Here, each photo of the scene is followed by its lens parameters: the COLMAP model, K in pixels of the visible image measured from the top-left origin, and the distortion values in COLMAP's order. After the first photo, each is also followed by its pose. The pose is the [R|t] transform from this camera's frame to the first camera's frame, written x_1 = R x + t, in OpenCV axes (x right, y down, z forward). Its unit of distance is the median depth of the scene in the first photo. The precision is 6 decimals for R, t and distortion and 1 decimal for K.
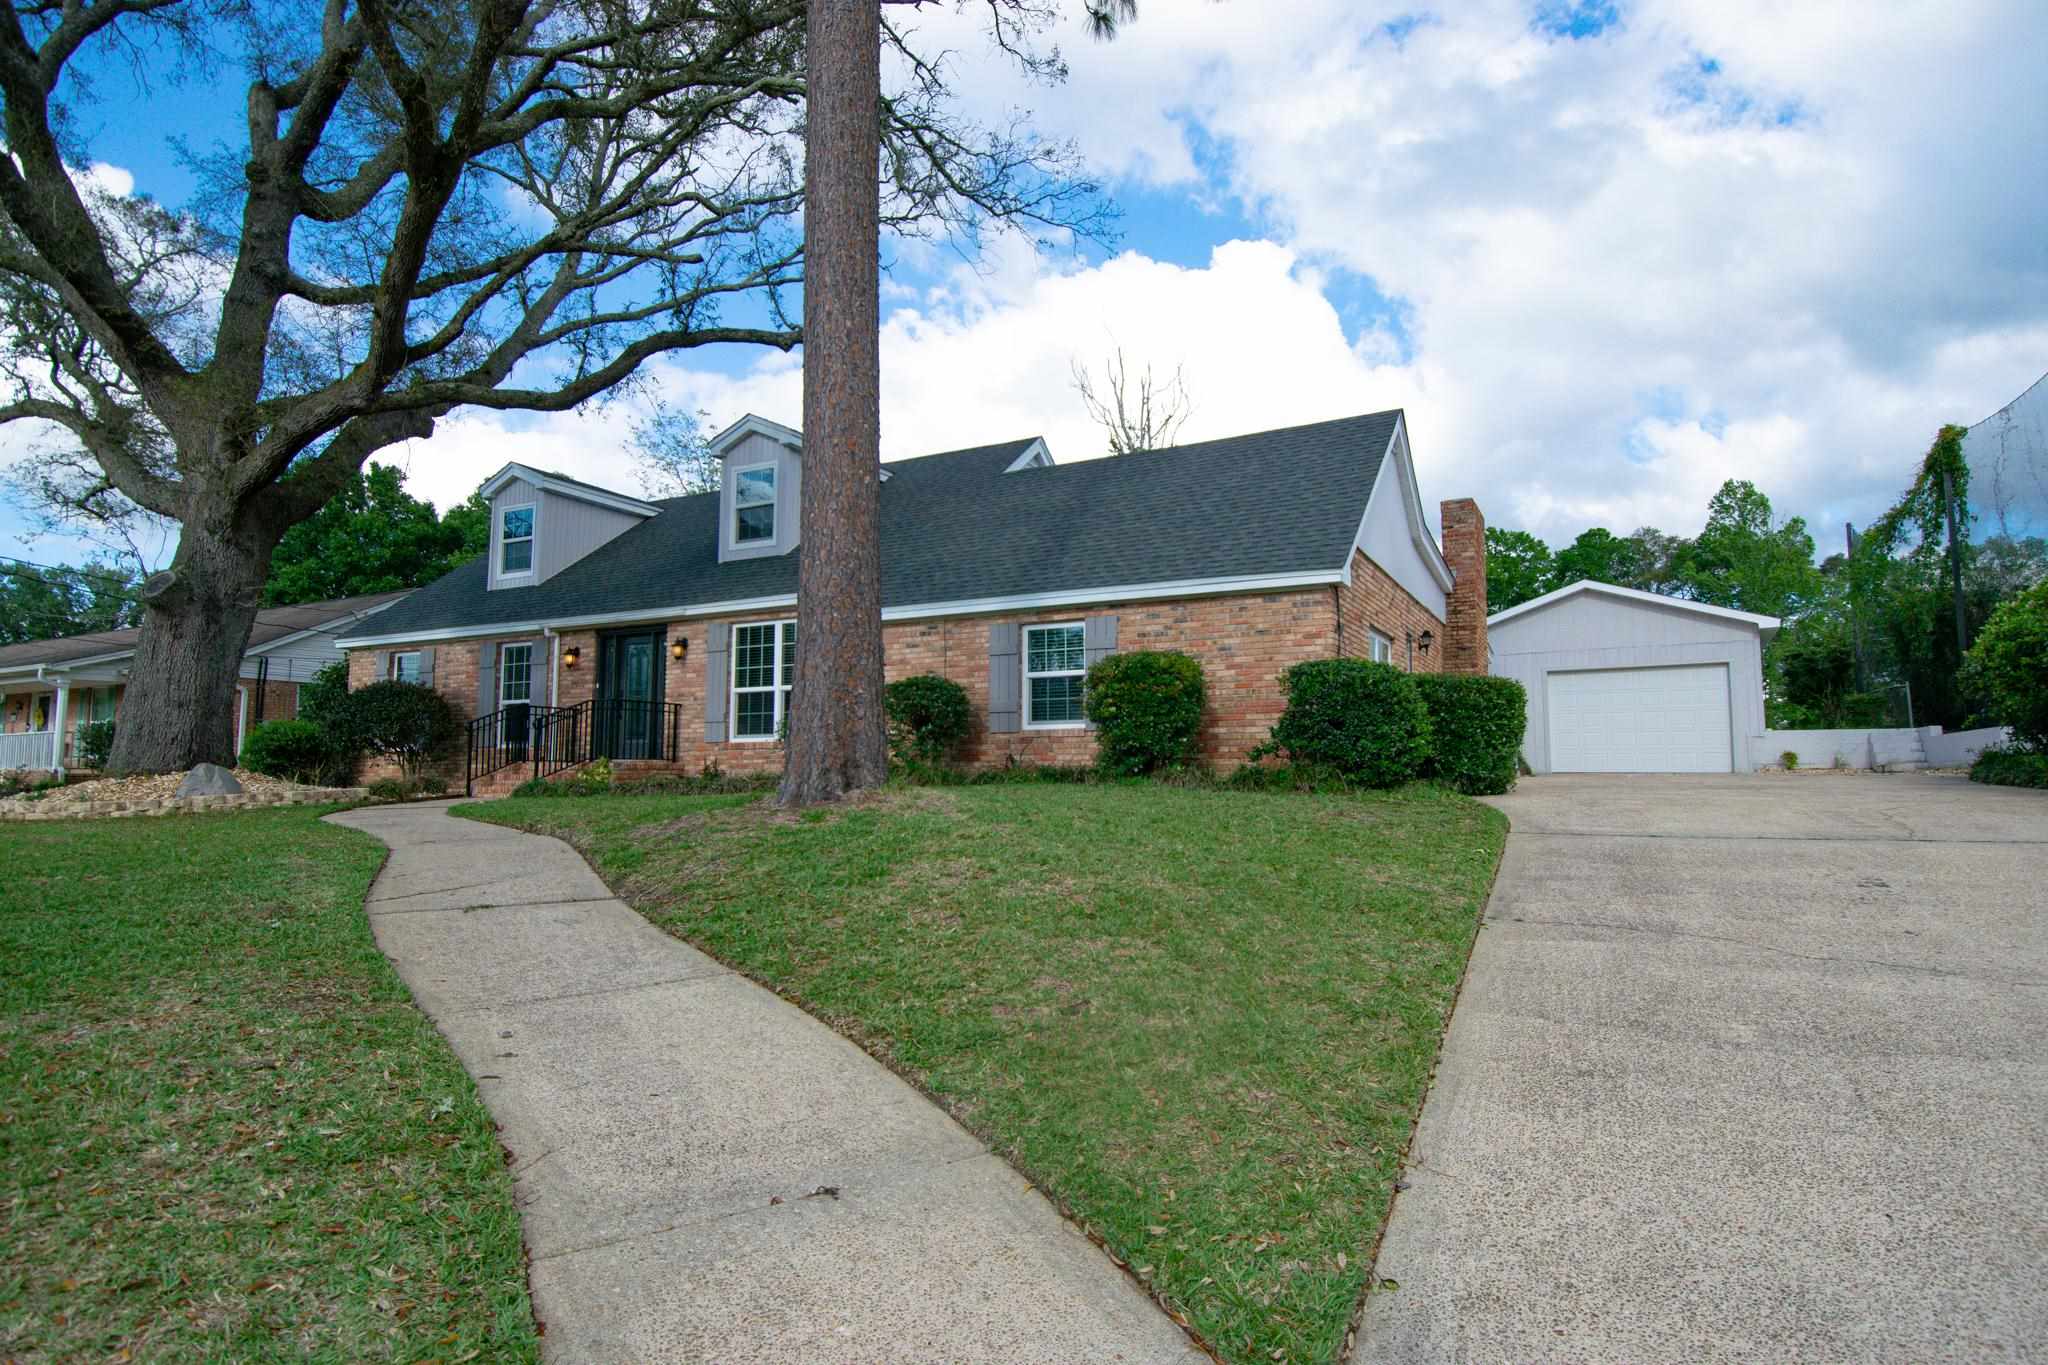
lens RADIAL K [[1068.1, 0, 1036.7], [0, 1068.1, 682.2], [0, 0, 1]] dist [0.000100, -0.000236]
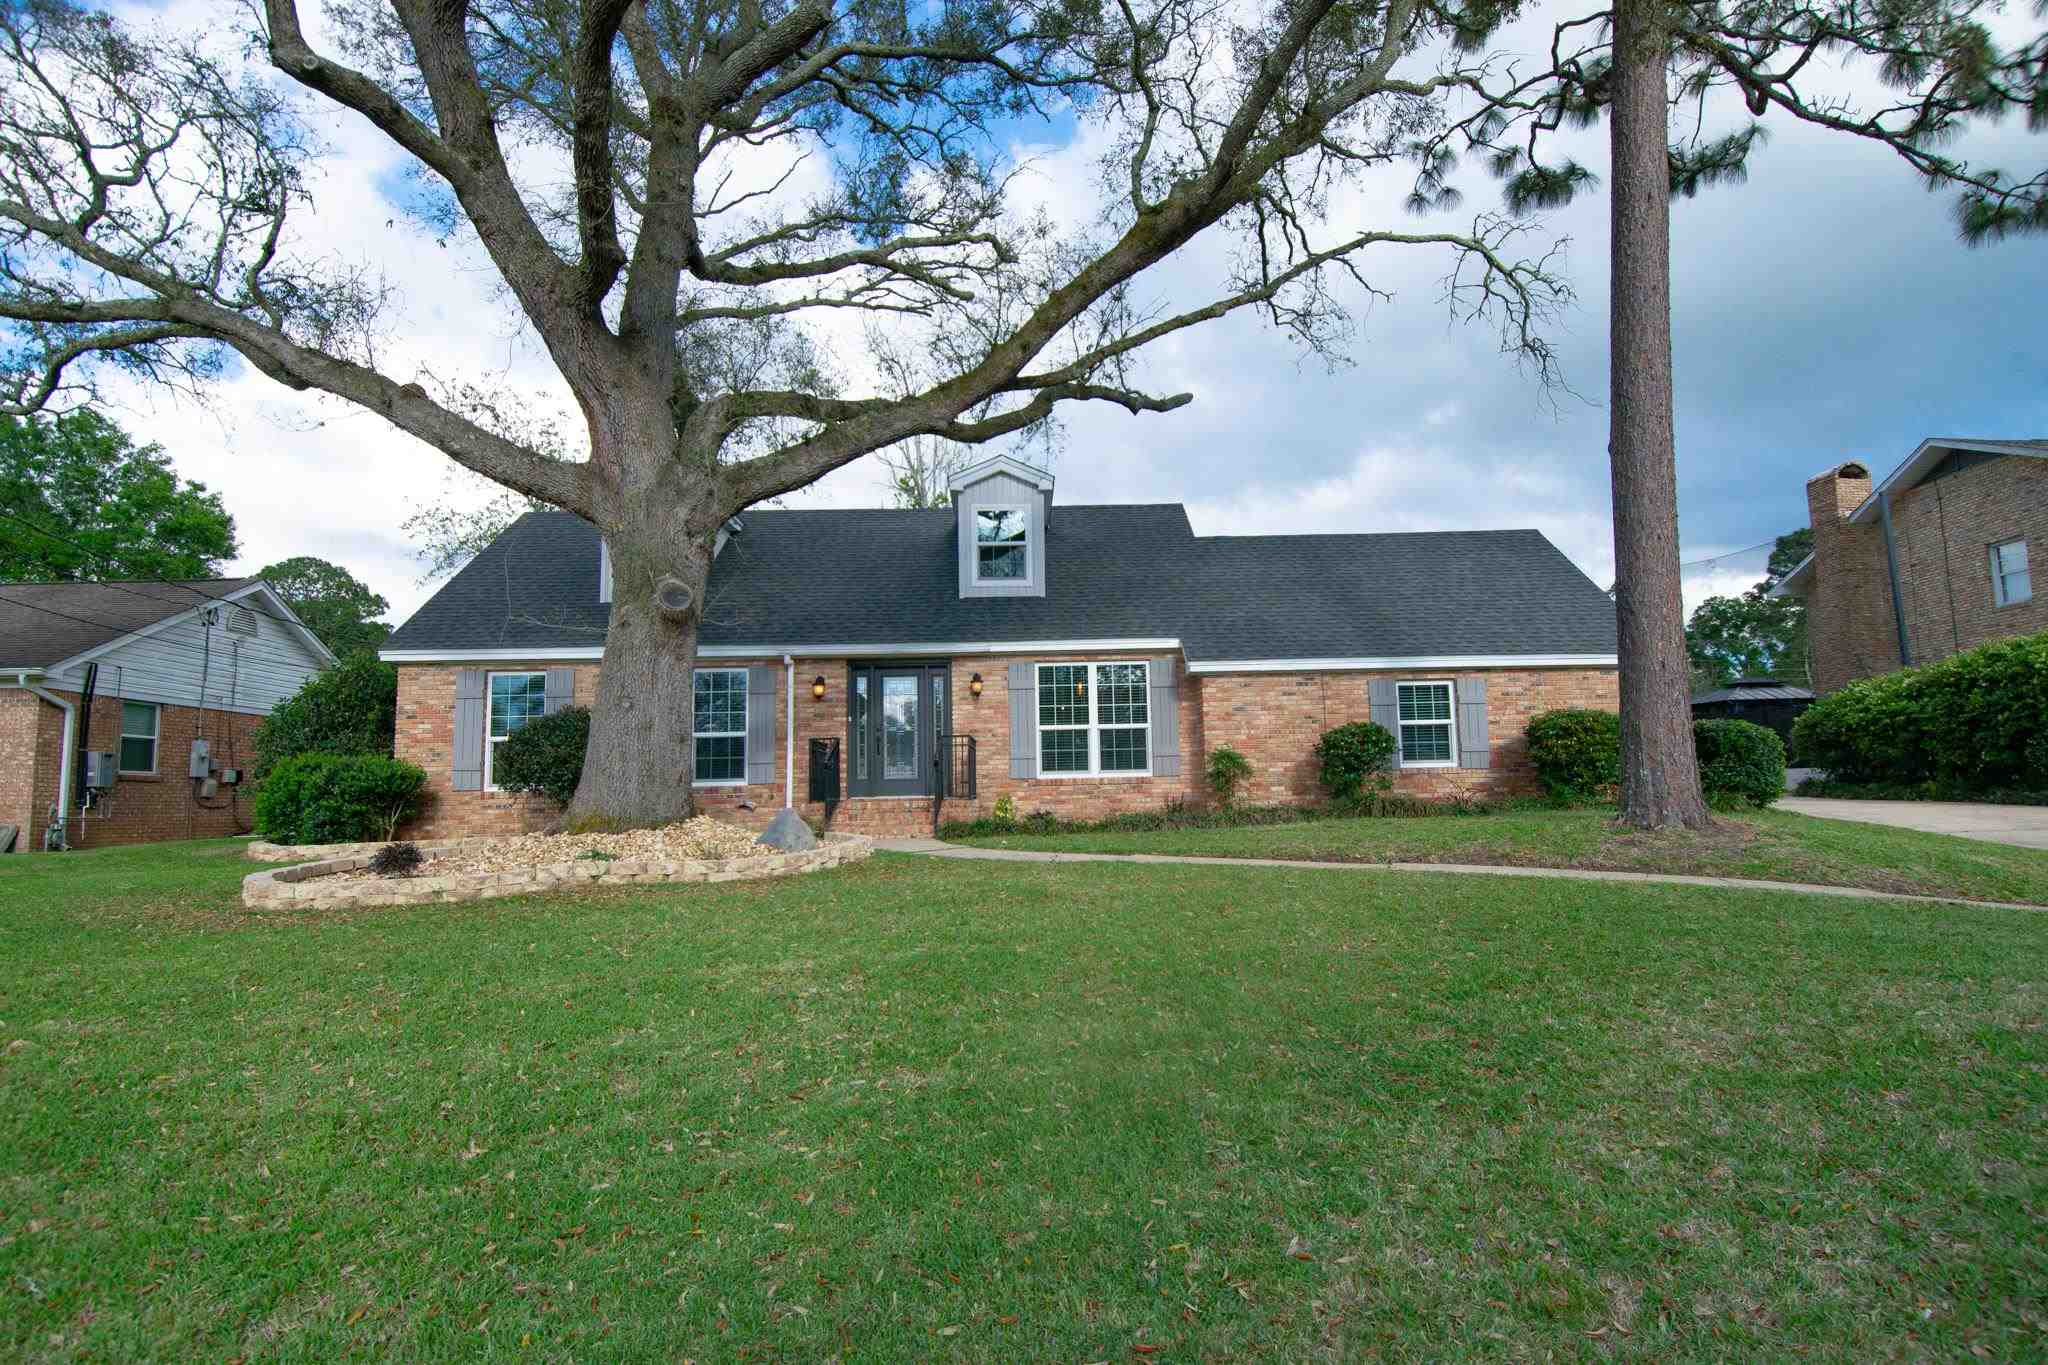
lens RADIAL K [[1068.1, 0, 1036.7], [0, 1068.1, 682.2], [0, 0, 1]] dist [0.000100, -0.000236]
pose [[0.879411, 0.055768, 0.472786, -0.772841], [-0.026047, 0.997264, -0.069184, 0.035048], [-0.475350, 0.048526, 0.878457, 0.098958]]
